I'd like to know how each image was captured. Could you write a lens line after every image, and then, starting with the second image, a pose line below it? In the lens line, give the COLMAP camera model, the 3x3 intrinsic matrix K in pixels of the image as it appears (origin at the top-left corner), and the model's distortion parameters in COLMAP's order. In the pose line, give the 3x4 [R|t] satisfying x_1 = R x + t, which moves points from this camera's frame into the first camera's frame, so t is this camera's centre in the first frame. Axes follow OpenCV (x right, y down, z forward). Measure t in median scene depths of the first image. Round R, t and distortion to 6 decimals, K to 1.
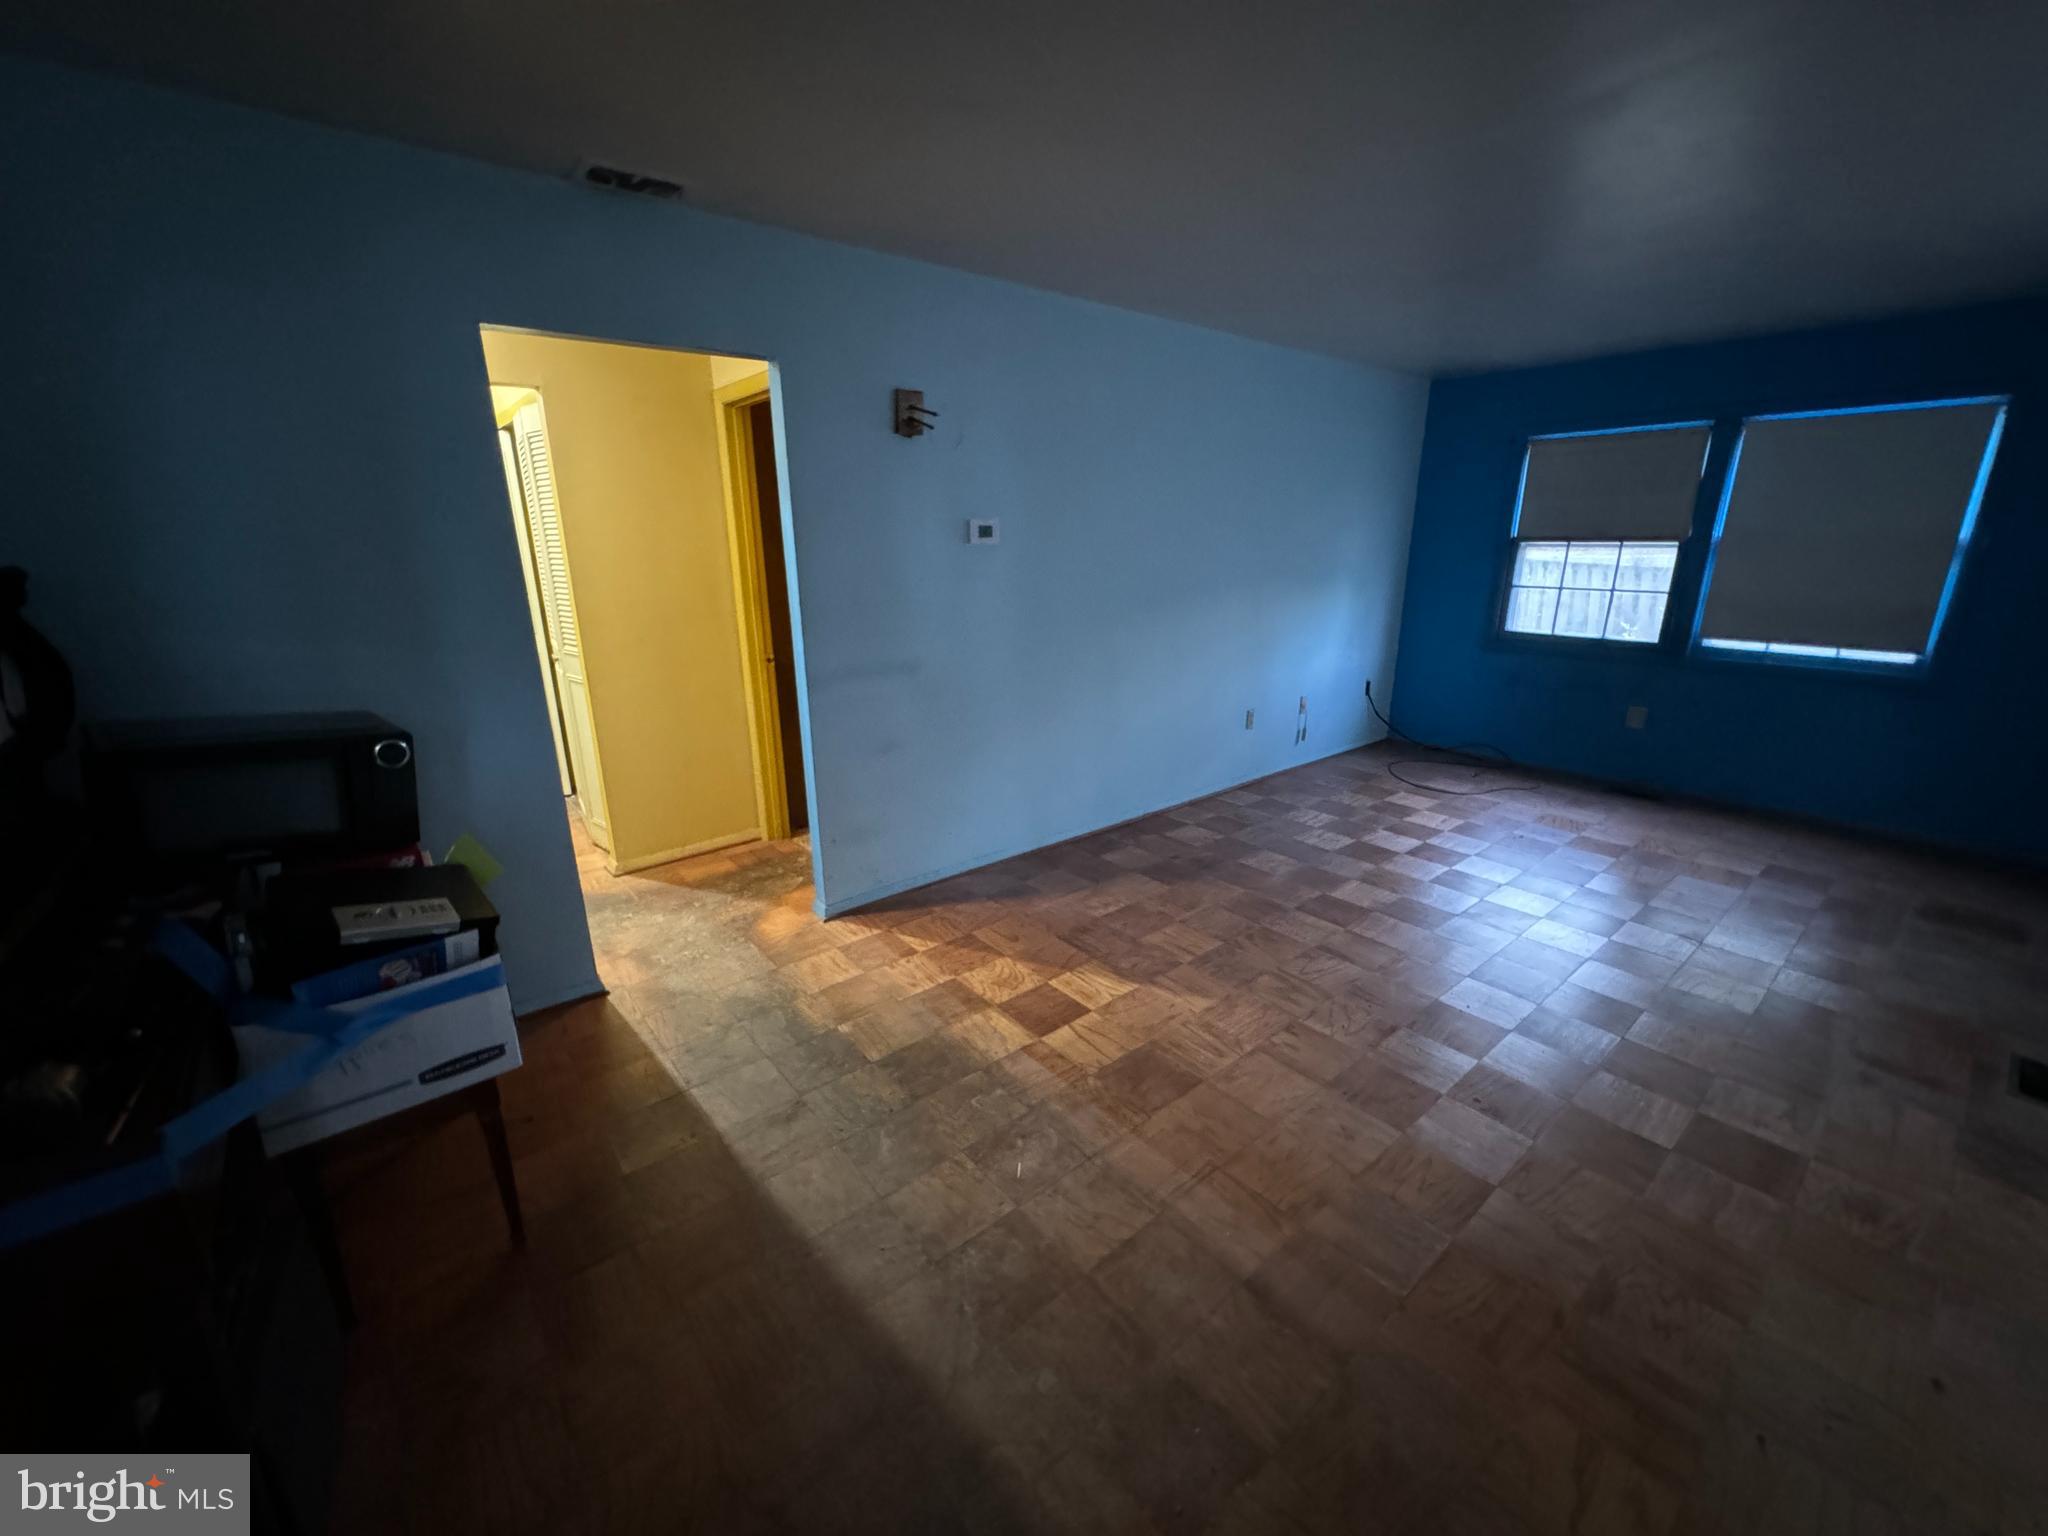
lens RADIAL K [[810.5, 0, 1022.5], [0, 810.5, 766.7], [0, 0, 1]] dist [-0.006509, 0.001026]
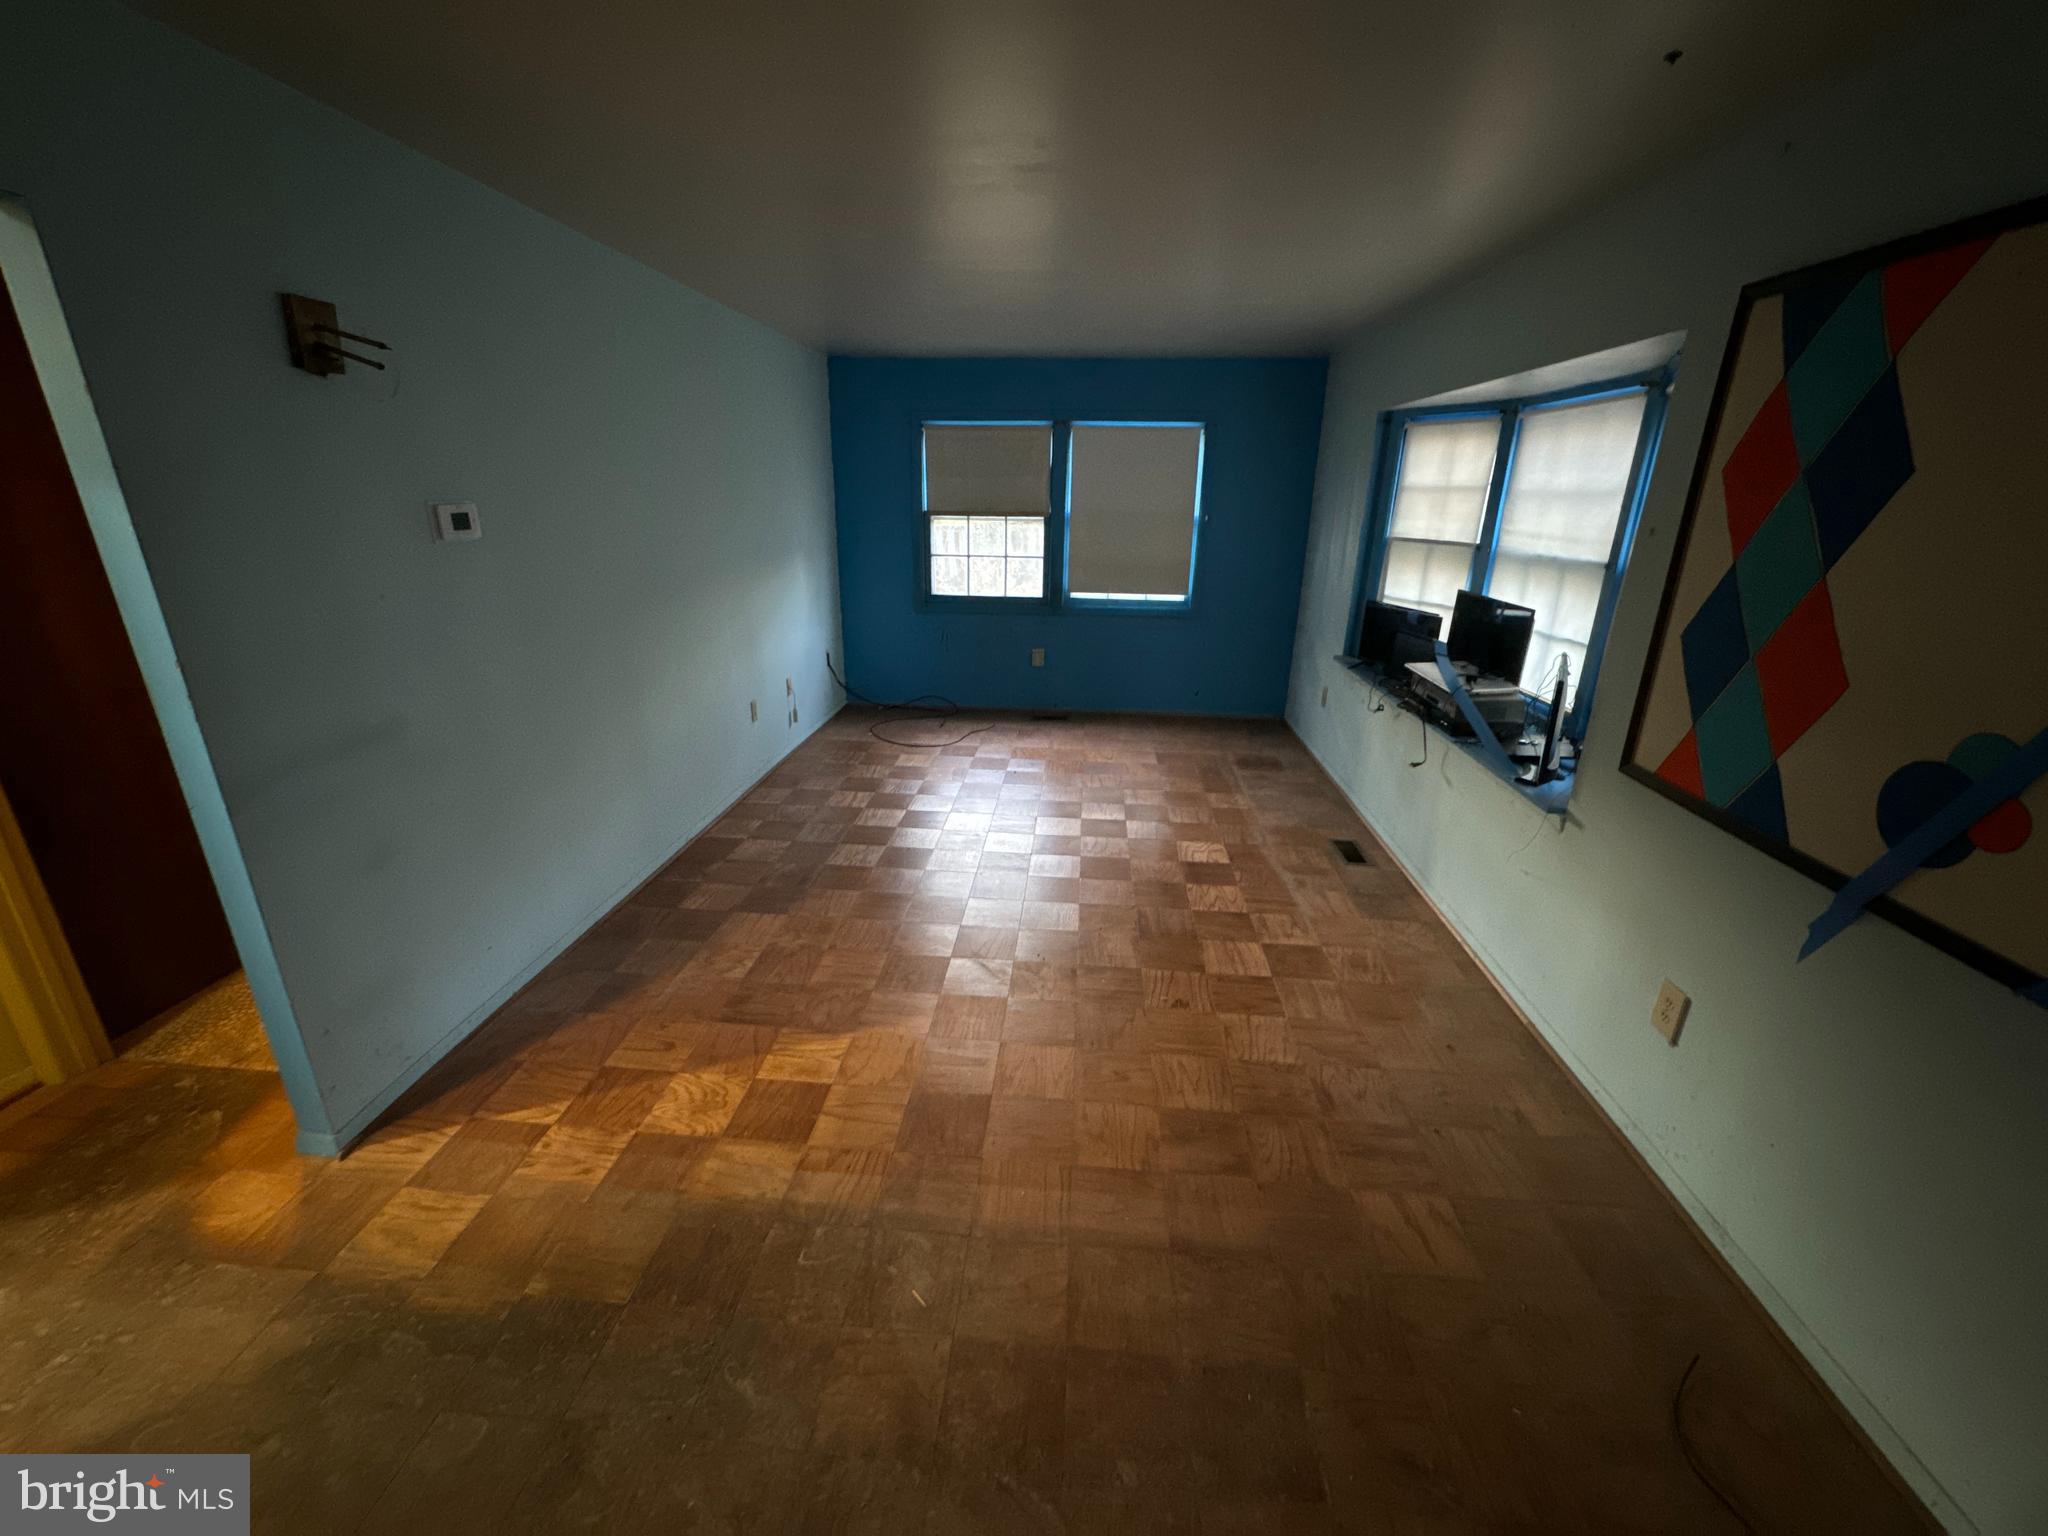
lens RADIAL K [[810.5, 0, 1018.9], [0, 810.5, 769.6], [0, 0, 1]] dist [-0.006509, 0.001026]
pose [[0.692932, -0.220565, 0.686437, -0.230379], [0.182566, 0.974708, 0.128899, -0.081560], [-0.697506, 0.036002, 0.715674, 0.169073]]
